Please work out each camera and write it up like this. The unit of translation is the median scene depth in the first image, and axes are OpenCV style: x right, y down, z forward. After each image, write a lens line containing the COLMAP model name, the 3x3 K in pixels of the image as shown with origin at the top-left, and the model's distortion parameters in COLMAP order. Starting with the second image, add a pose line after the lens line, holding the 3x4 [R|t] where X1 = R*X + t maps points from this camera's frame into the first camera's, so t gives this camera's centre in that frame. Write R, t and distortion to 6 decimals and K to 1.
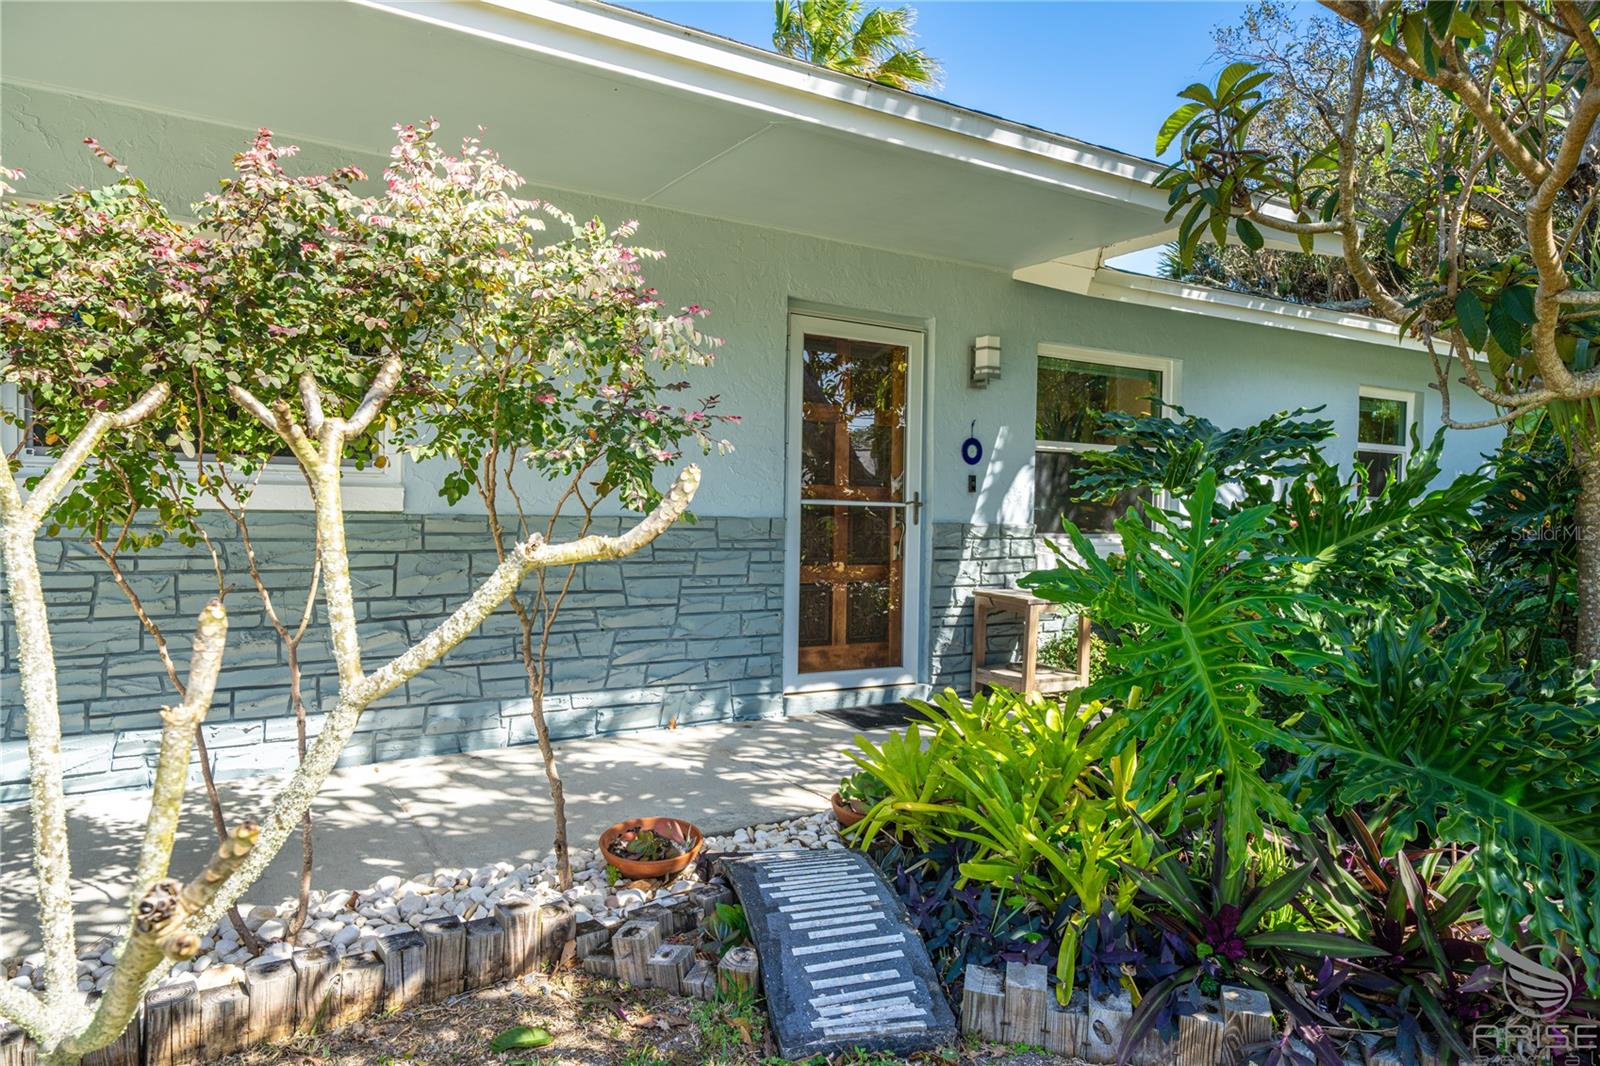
lens RADIAL K [[1086.8, 0, 801.0], [0, 1086.8, 472.6], [0, 0, 1]] dist [0.023164, 0.000914]
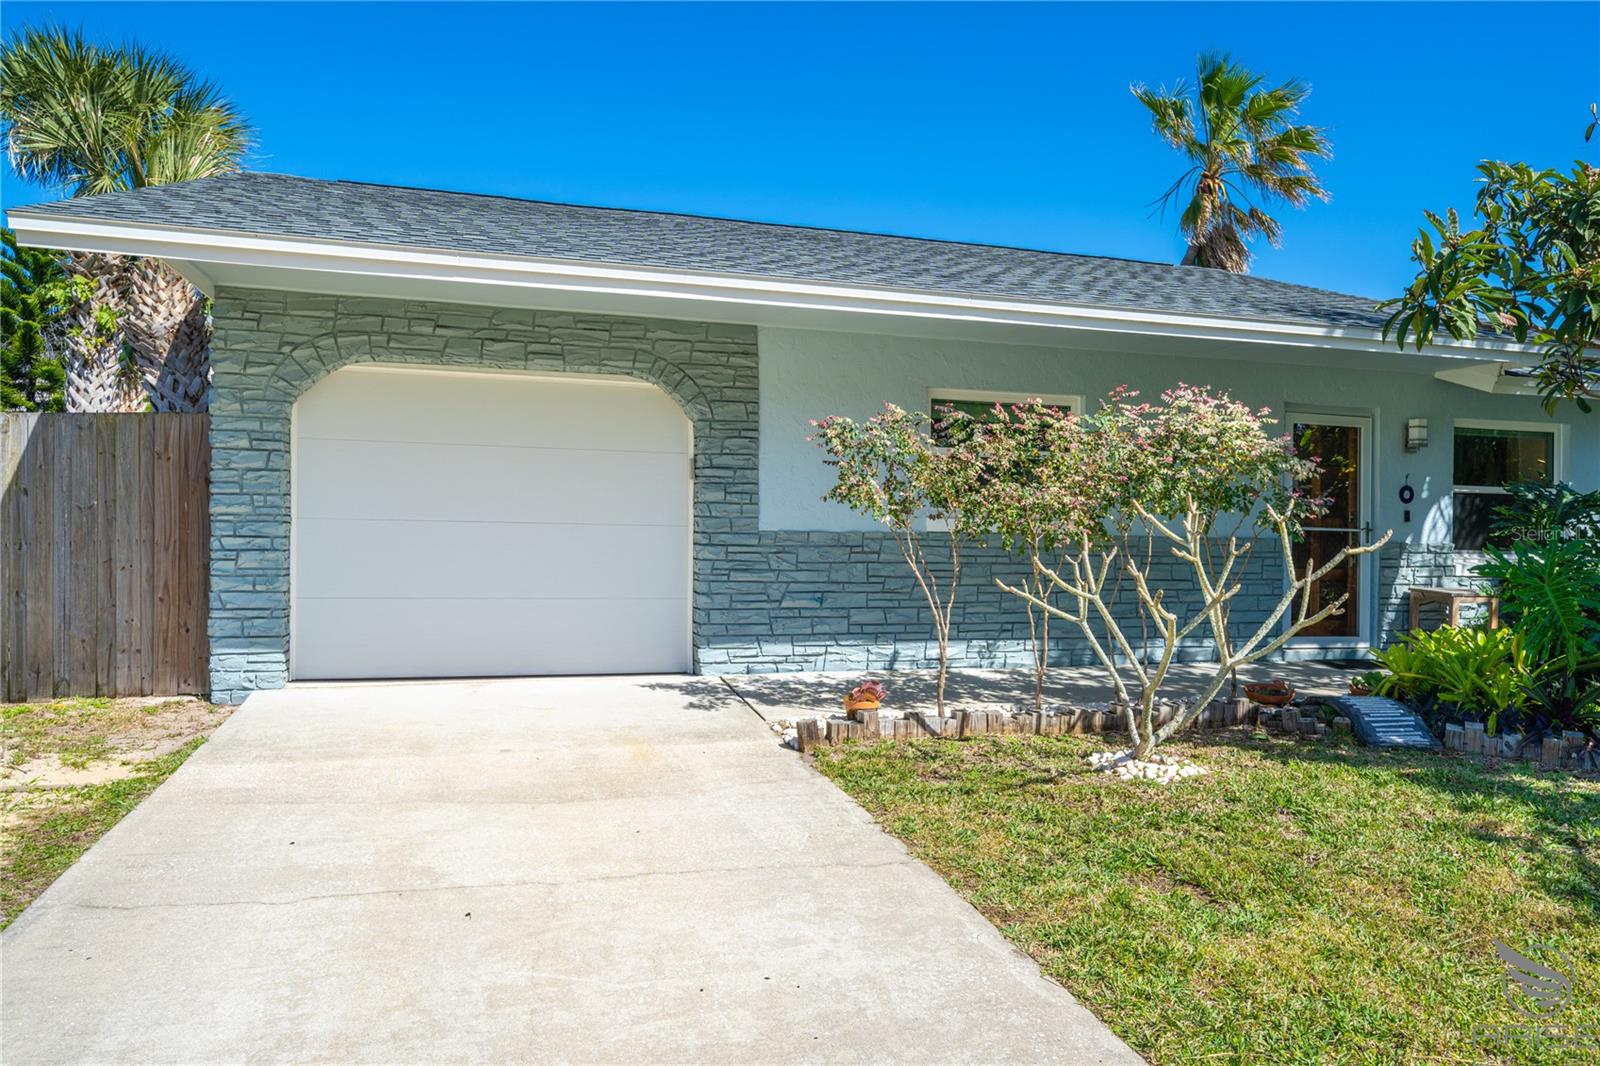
lens RADIAL K [[1122.8, 0, 804.8], [0, 1122.8, 469.7], [0, 0, 1]] dist [0.002314, -0.001592]
pose [[0.959159, -0.010011, -0.282690, -0.210178], [0.006005, 0.999869, -0.015036, -0.037373], [0.282803, 0.012724, 0.959094, -0.755274]]
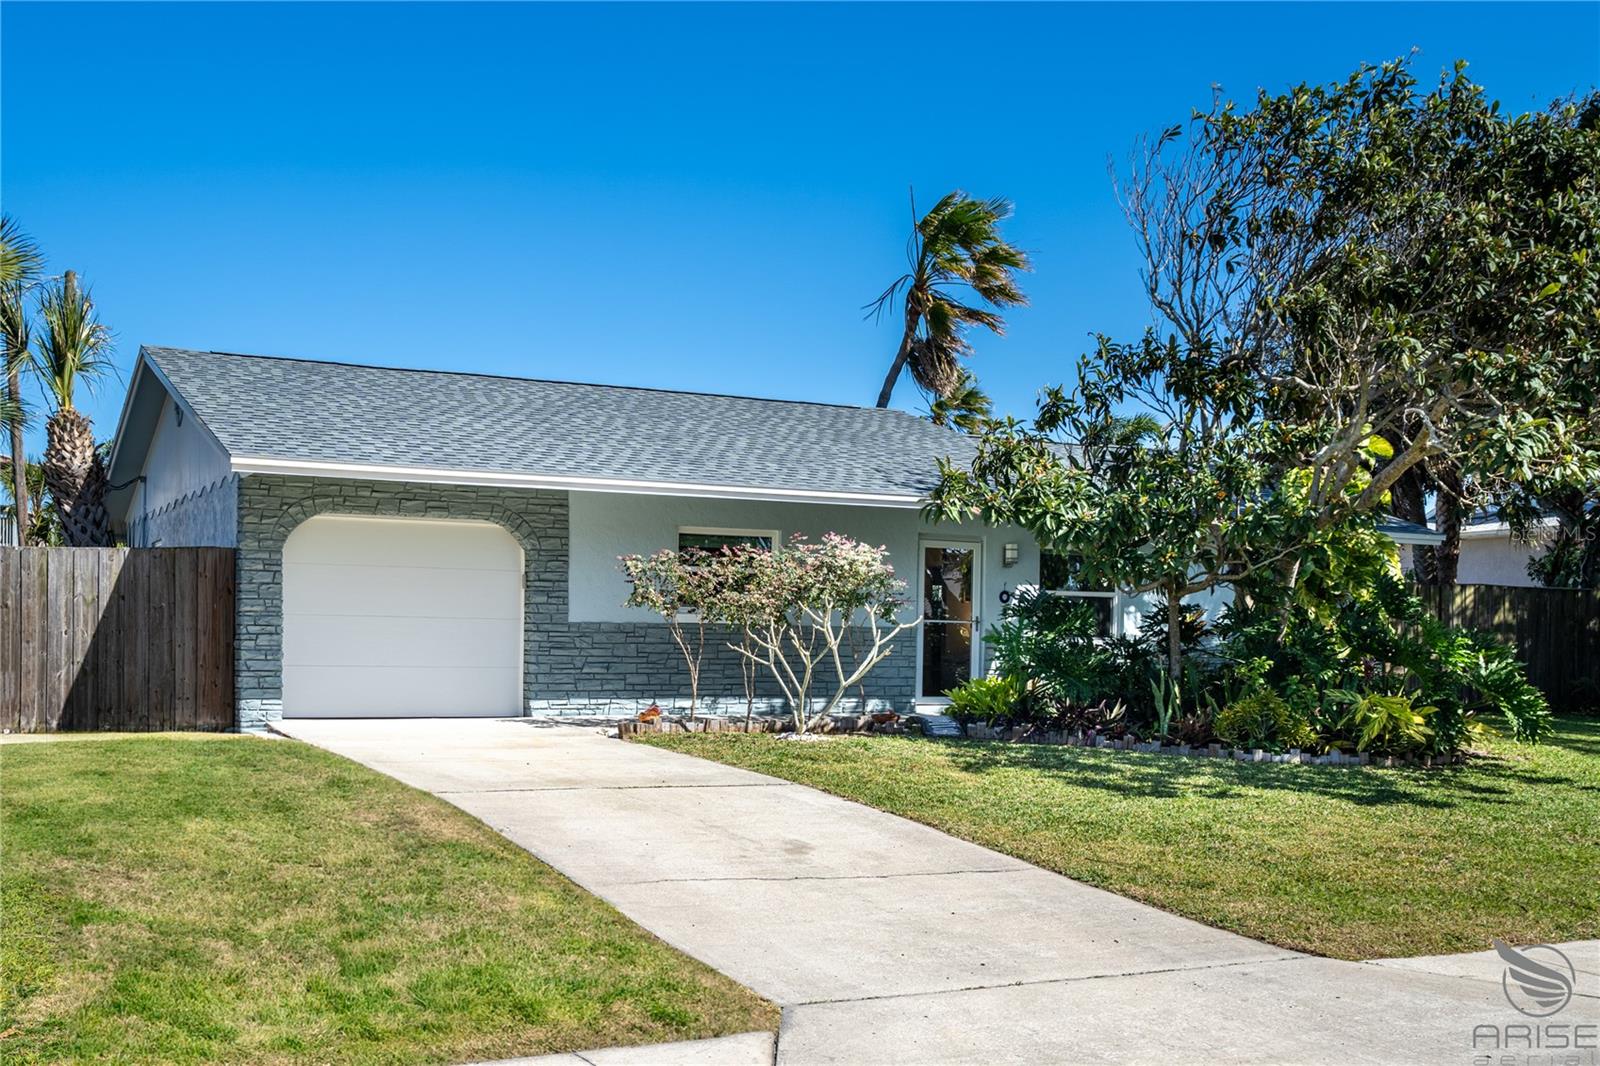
lens RADIAL K [[2068.8, 0, 800.0], [0, 2068.8, 533.0], [0, 0, 1]] dist [0.072600, 0.009030]
pose [[0.998073, -0.006233, -0.061734, 0.008562], [0.004962, 0.999773, -0.020714, -0.066467], [0.061849, 0.020368, 0.997878, -3.200054]]
